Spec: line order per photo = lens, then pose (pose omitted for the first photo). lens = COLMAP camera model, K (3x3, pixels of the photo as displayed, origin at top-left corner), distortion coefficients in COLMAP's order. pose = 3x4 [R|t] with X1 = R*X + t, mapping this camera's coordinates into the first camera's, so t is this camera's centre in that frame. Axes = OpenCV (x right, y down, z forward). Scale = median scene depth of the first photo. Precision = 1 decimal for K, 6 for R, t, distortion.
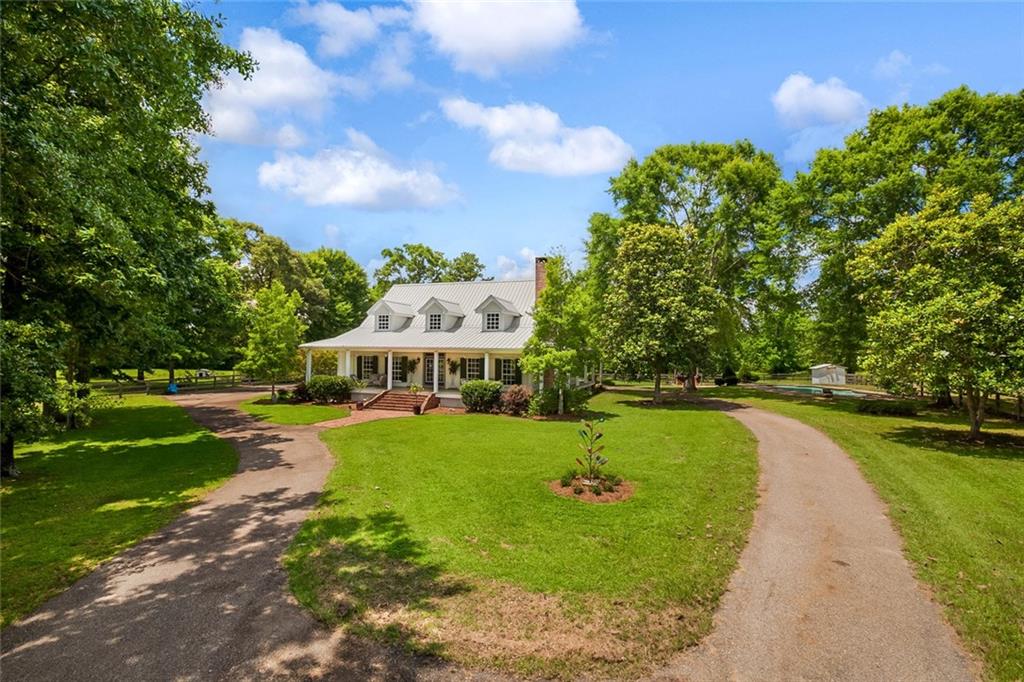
lens RADIAL K [[478.5, 0, 512.7], [0, 478.5, 334.6], [0, 0, 1]] dist [-0.000880, 0.000309]
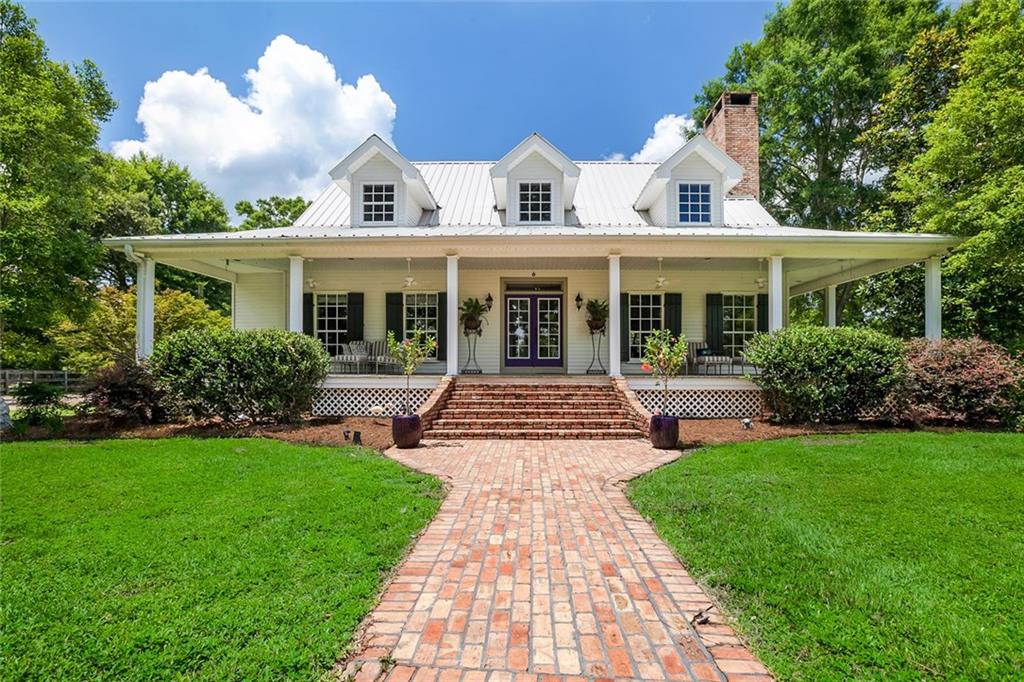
lens RADIAL K [[478.5, 0, 515.1], [0, 478.5, 348.9], [0, 0, 1]] dist [-0.000880, 0.000309]
pose [[0.953565, -0.002738, 0.301175, -0.291429], [-0.000693, 0.999936, 0.011284, 0.087036], [-0.301186, -0.010969, 0.953502, 0.631106]]
